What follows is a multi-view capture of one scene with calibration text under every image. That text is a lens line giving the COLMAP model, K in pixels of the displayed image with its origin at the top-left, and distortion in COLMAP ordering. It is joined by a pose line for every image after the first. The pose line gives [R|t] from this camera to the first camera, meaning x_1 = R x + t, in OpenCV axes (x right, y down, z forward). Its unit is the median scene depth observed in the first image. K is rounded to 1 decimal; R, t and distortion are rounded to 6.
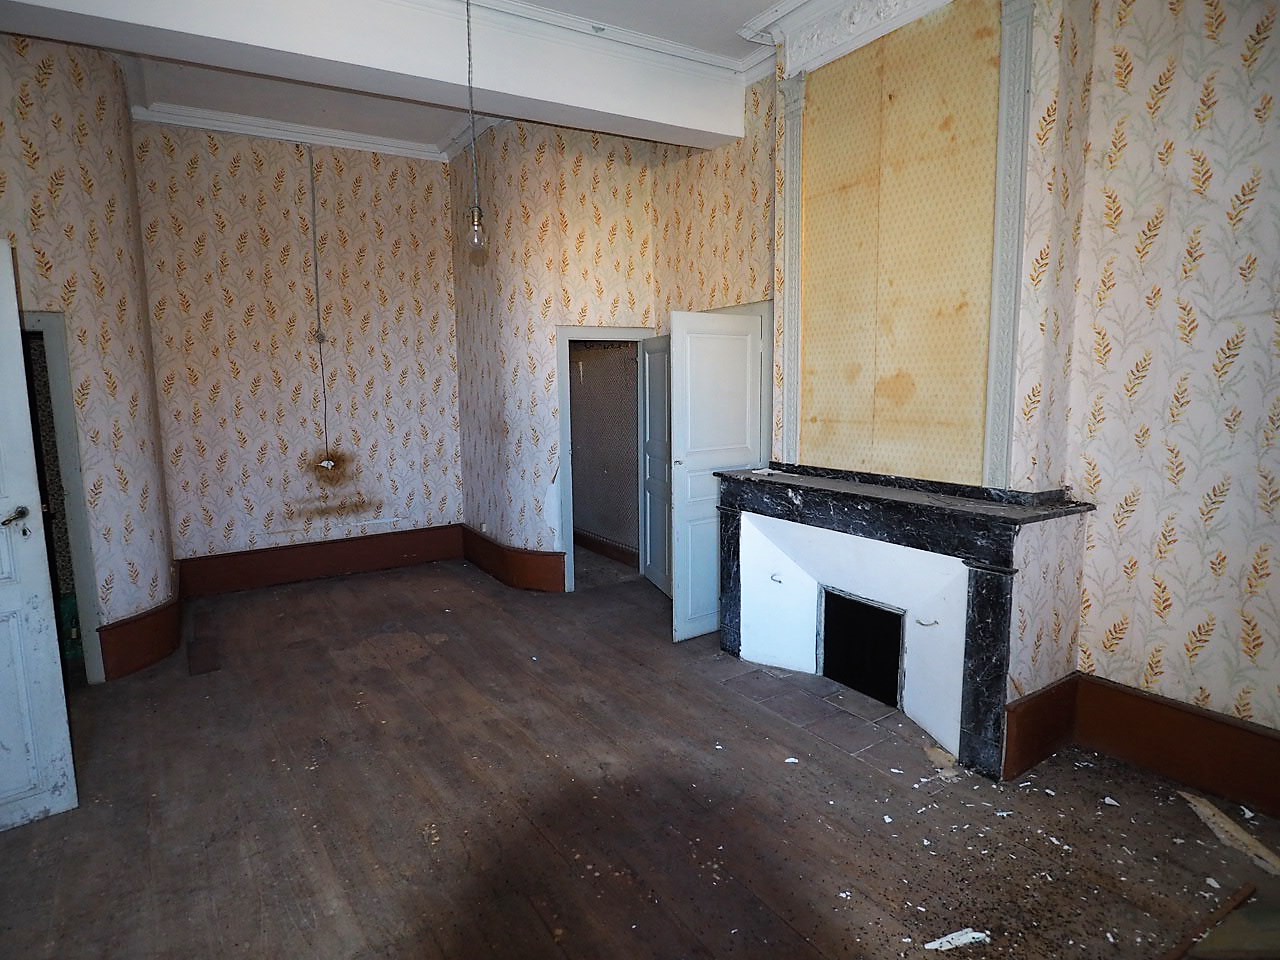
lens RADIAL K [[691.9, 0, 639.7], [0, 691.9, 483.3], [0, 0, 1]] dist [-0.025488, -0.001033]
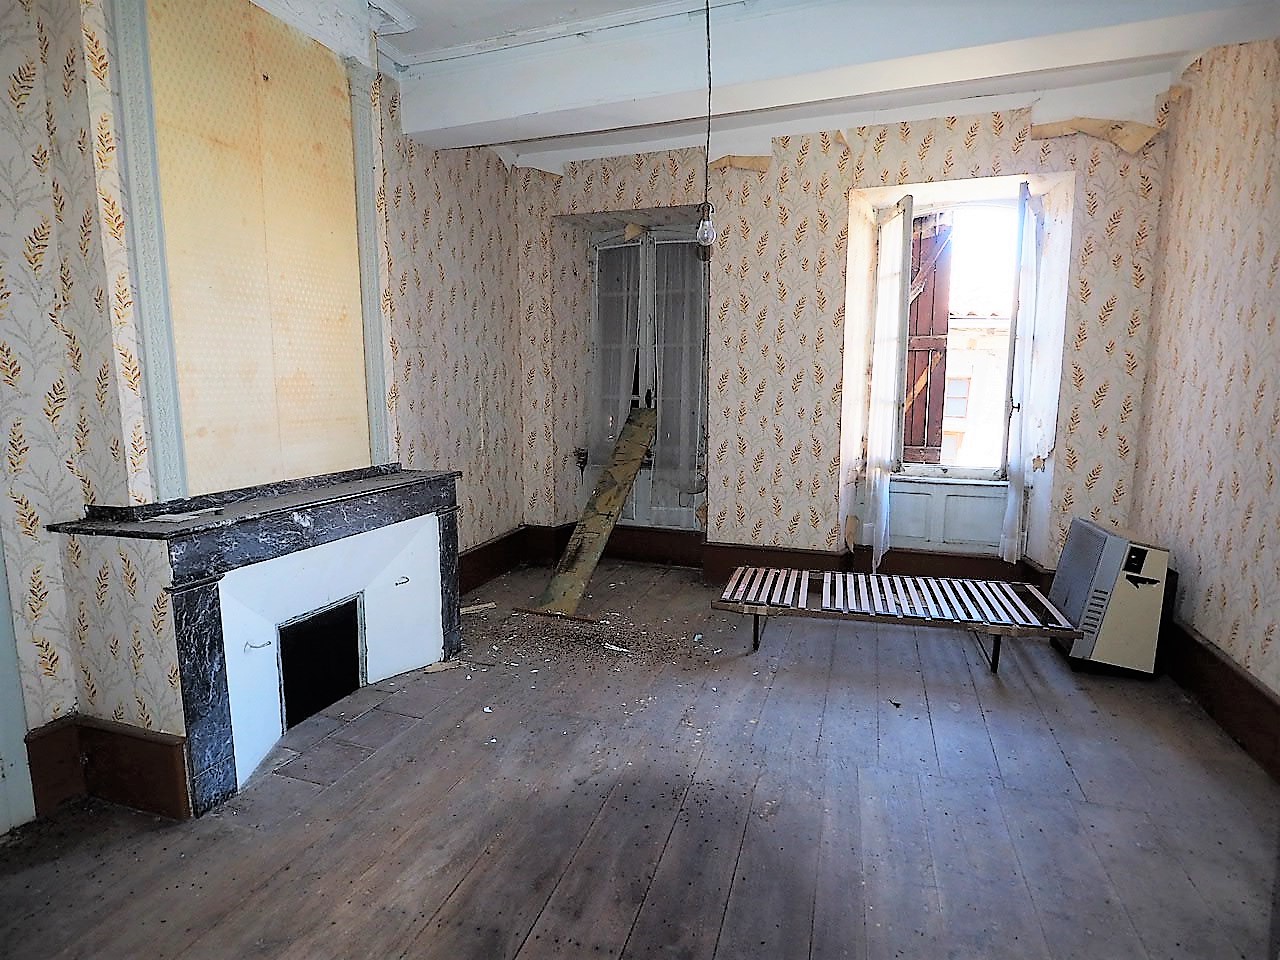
lens RADIAL K [[691.9, 0, 641.2], [0, 691.9, 475.7], [0, 0, 1]] dist [-0.025488, -0.001033]
pose [[-0.617886, -0.093658, 0.780670, -0.705429], [0.116075, 0.971136, 0.208379, -0.165103], [-0.777653, 0.219371, -0.589180, 1.227507]]
